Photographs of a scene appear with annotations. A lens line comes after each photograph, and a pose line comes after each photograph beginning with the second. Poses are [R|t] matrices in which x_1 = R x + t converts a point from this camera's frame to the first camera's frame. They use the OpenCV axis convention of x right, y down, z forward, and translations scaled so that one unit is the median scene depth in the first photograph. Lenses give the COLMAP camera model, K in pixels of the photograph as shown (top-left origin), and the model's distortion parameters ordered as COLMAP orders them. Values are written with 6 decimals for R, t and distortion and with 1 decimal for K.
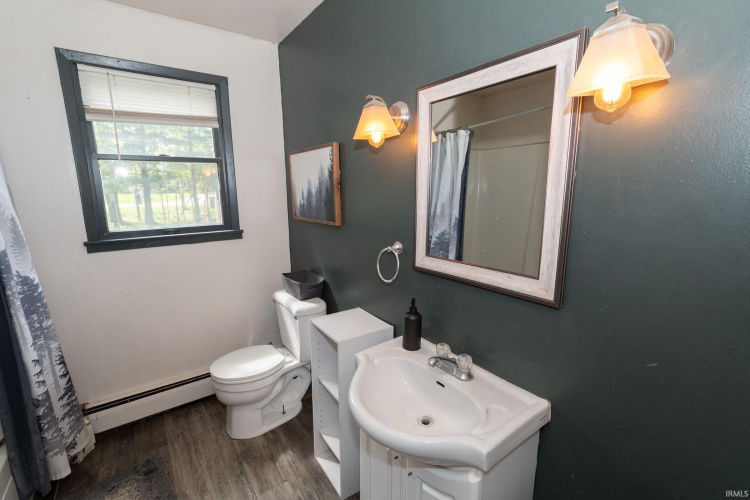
lens RADIAL K [[327.7, 0, 372.5], [0, 327.7, 247.6], [0, 0, 1]] dist [-0.004772, -0.000487]
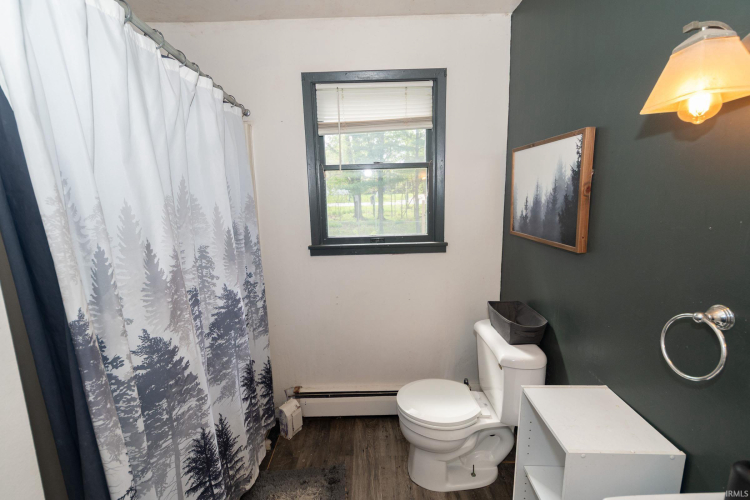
lens RADIAL K [[327.7, 0, 372.5], [0, 327.7, 247.6], [0, 0, 1]] dist [-0.004772, -0.000487]
pose [[0.809463, 0.088966, -0.580392, -0.057226], [-0.088523, 0.995647, 0.029158, -0.054810], [0.580460, 0.027775, 0.813815, 0.196345]]
